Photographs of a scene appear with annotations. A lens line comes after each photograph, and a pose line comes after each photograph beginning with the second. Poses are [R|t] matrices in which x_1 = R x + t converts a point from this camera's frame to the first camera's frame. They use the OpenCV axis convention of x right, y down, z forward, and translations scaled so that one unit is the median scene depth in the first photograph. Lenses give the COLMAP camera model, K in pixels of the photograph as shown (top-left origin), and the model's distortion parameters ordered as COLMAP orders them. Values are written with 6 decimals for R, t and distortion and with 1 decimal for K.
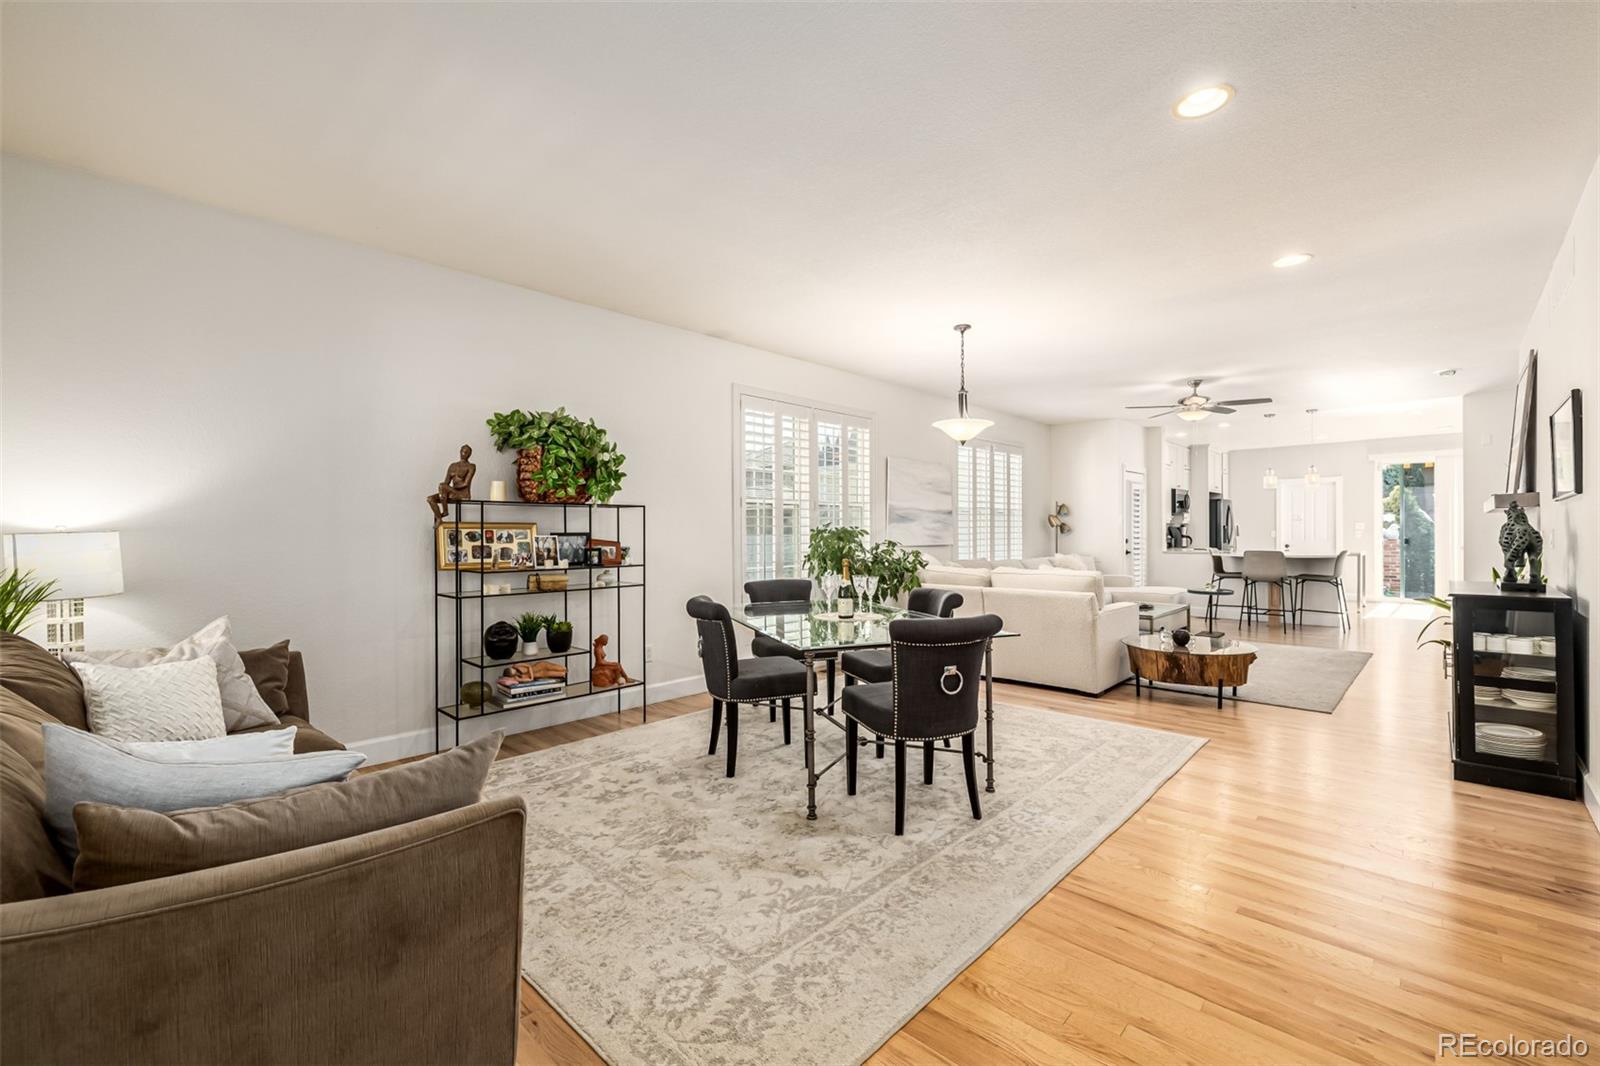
lens RADIAL K [[672.7, 0, 796.2], [0, 672.7, 532.2], [0, 0, 1]] dist [0.001134, -0.000037]
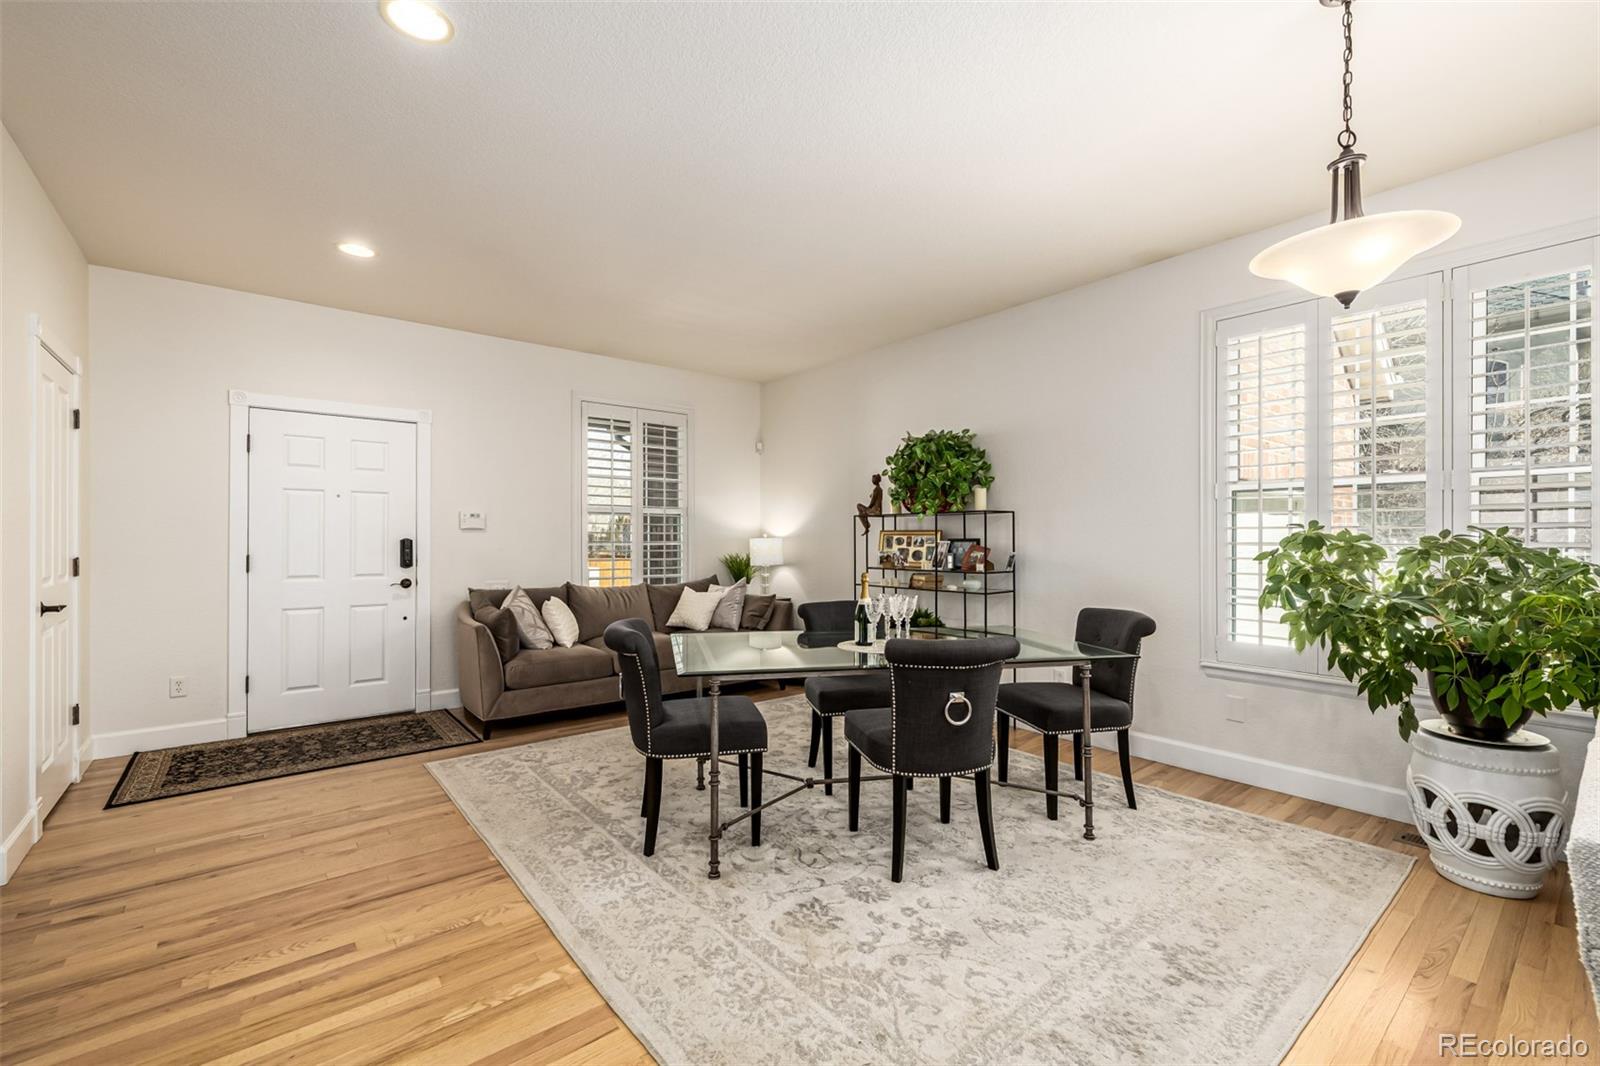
lens RADIAL K [[672.7, 0, 802.2], [0, 672.7, 533.5], [0, 0, 1]] dist [0.001134, -0.000037]
pose [[-0.121235, -0.002847, -0.992620, 0.438593], [0.003219, 0.999990, -0.003261, -0.002603], [0.992619, -0.003590, -0.121225, 0.502730]]
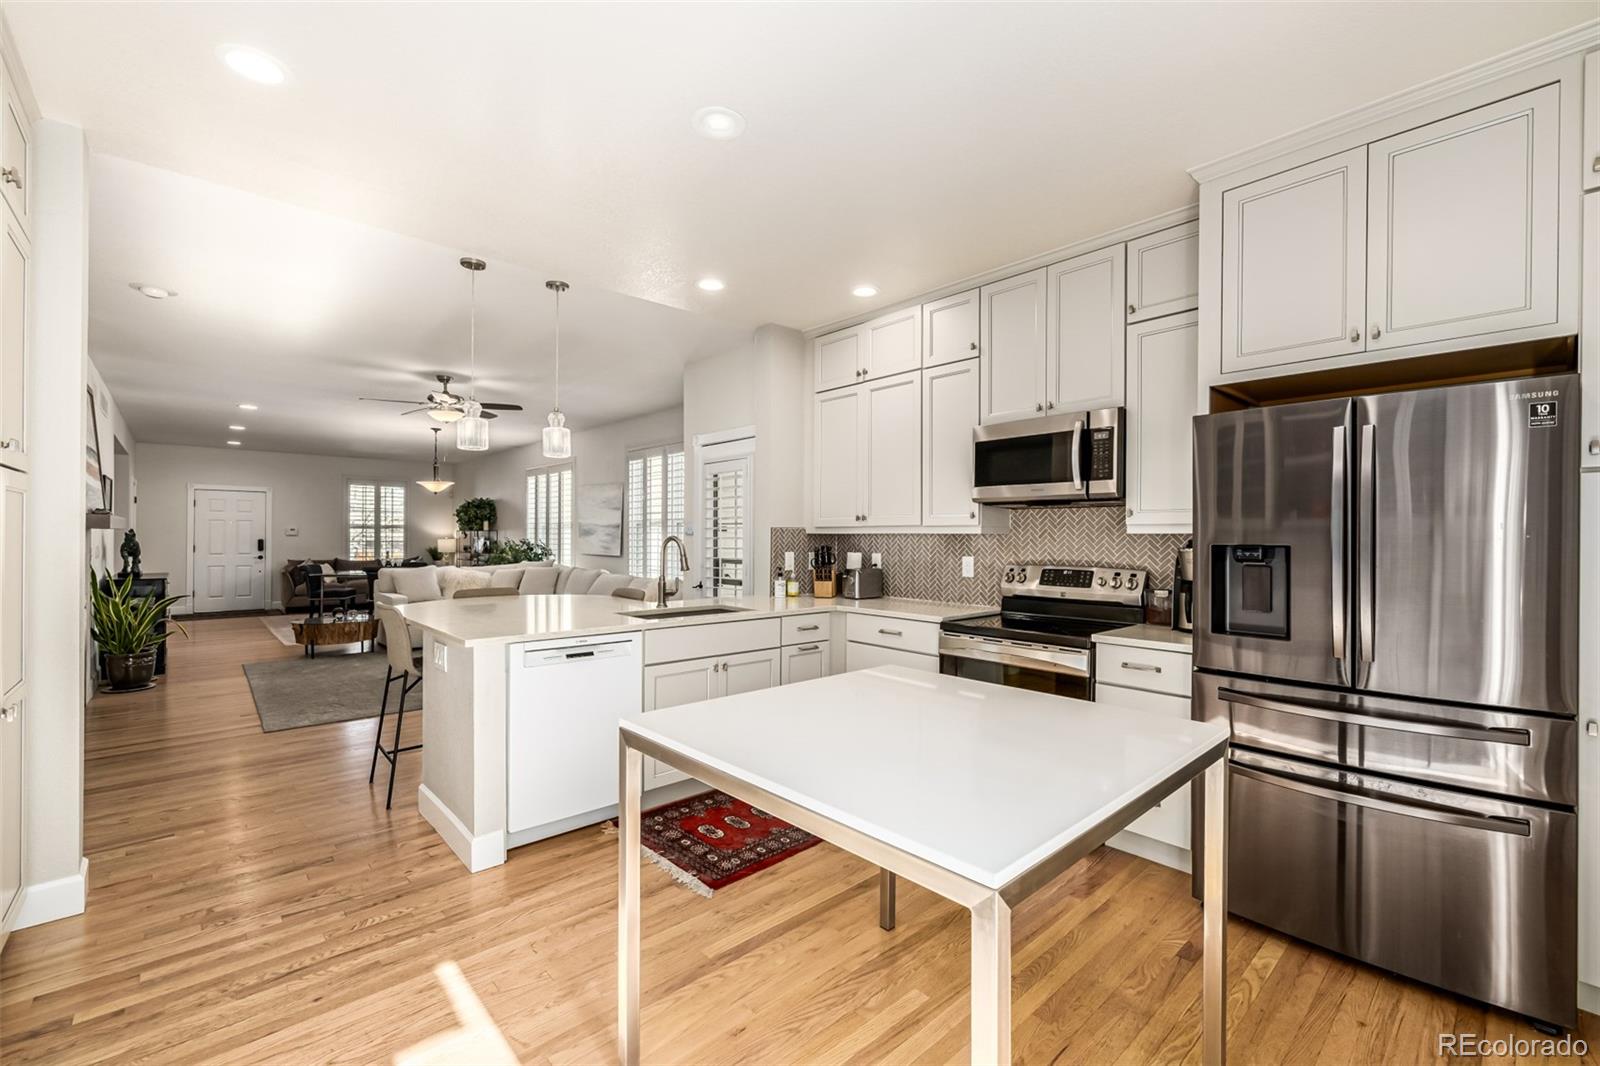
lens RADIAL K [[672.7, 0, 799.3], [0, 672.7, 536.9], [0, 0, 1]] dist [0.001134, -0.000037]
pose [[-0.065582, 0.005406, -0.997833, 1.334895], [-0.003955, 0.999976, 0.005678, -0.020544], [0.997839, 0.004319, -0.065559, 1.408055]]
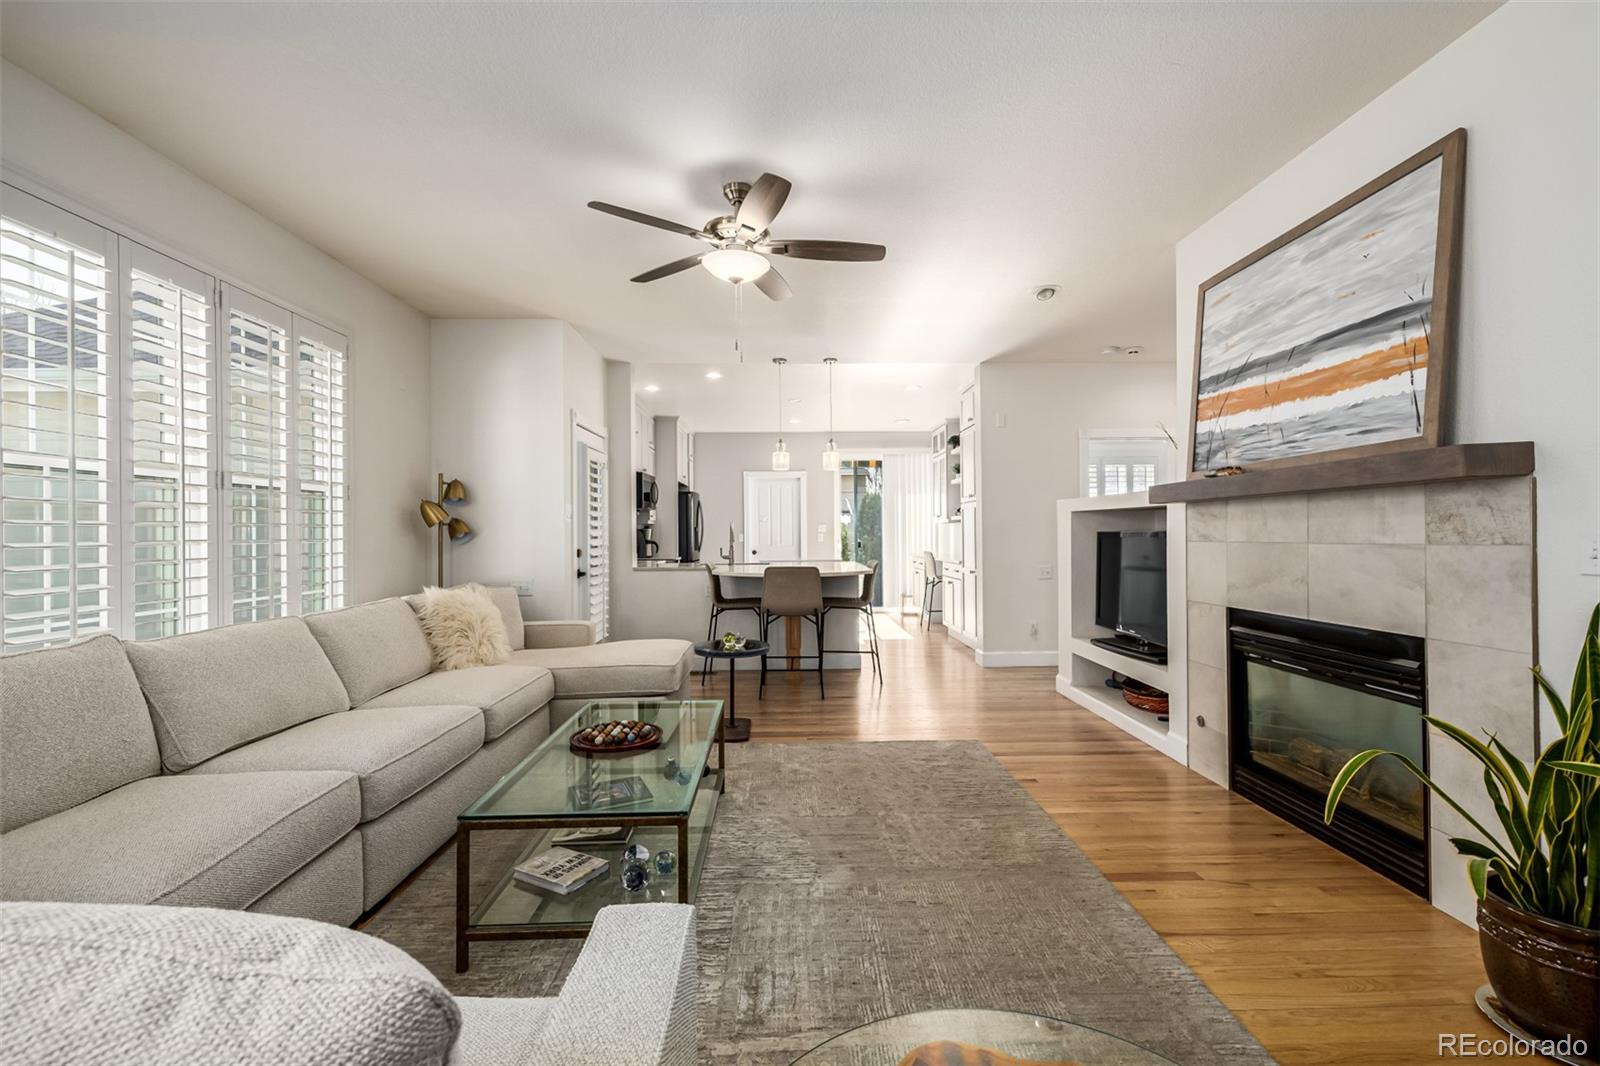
lens RADIAL K [[672.7, 0, 799.7], [0, 672.7, 534.1], [0, 0, 1]] dist [0.001134, -0.000037]
pose [[0.700686, -0.001039, 0.713469, 0.288528], [0.002804, 0.999995, -0.001297, -0.001492], [-0.713465, 0.002910, 0.700685, 0.619952]]
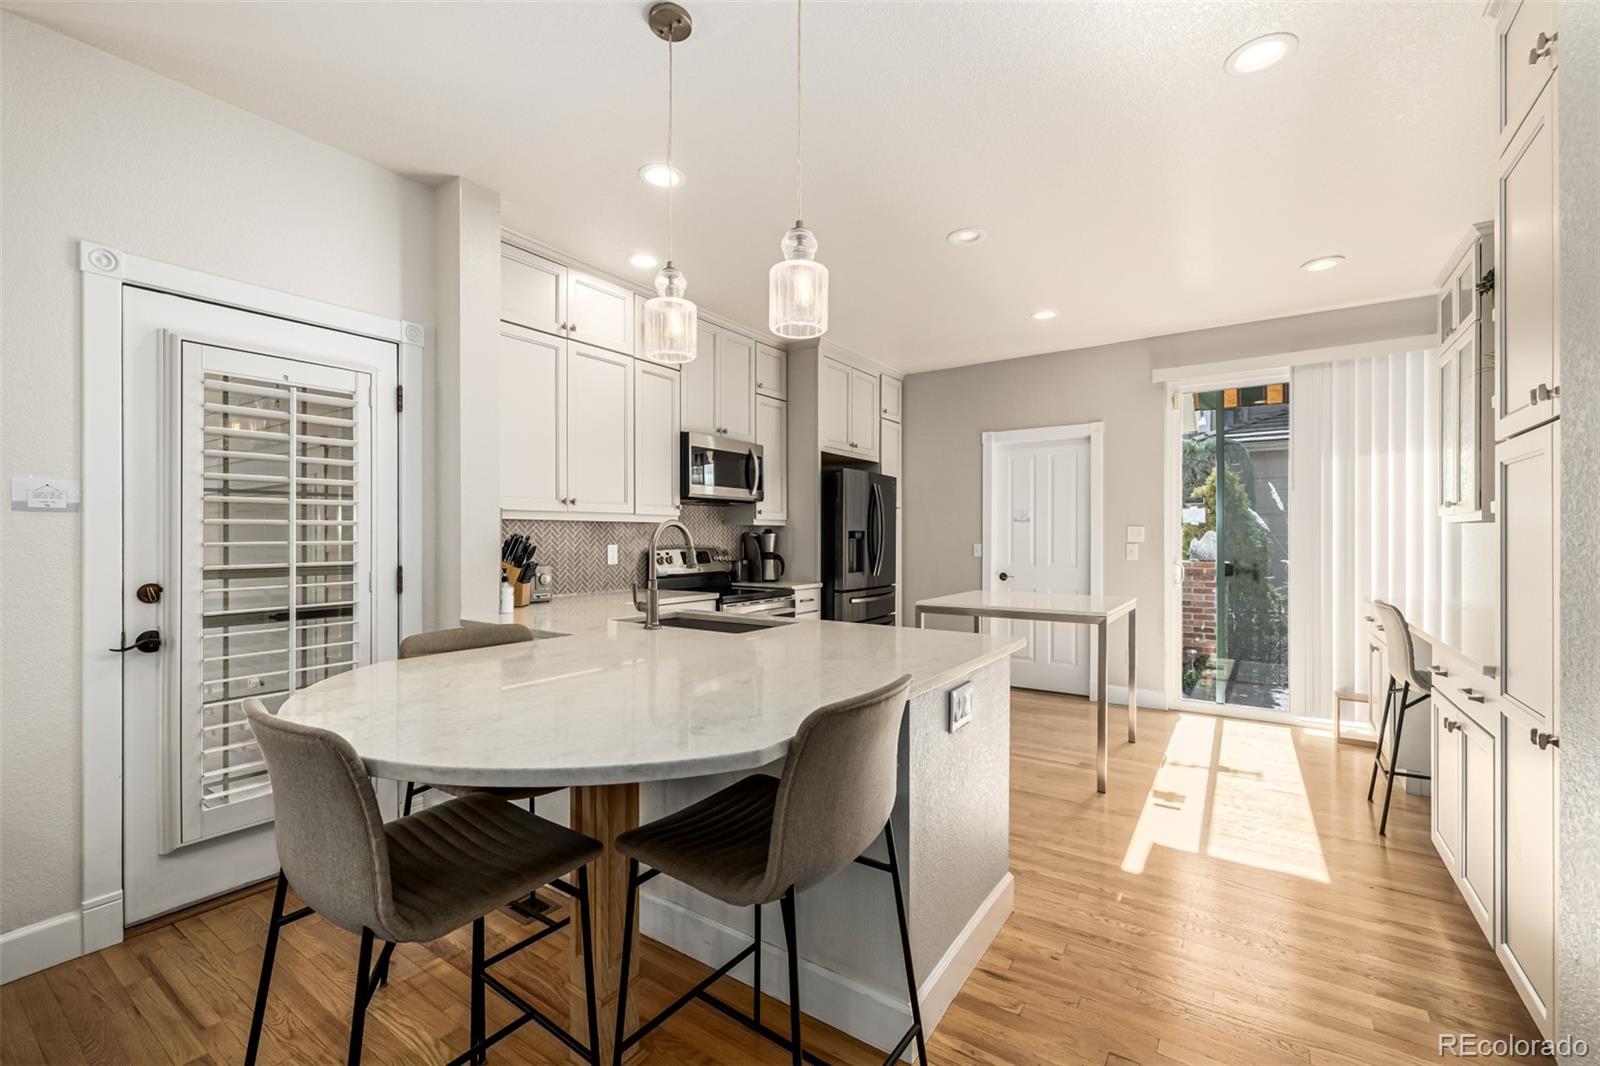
lens RADIAL K [[672.7, 0, 801.9], [0, 672.7, 536.0], [0, 0, 1]] dist [0.001134, -0.000037]
pose [[0.986463, 0.006859, 0.163839, 0.848349], [-0.006923, 0.999976, -0.000181, -0.010317], [-0.163837, -0.000956, 0.986487, 0.928638]]
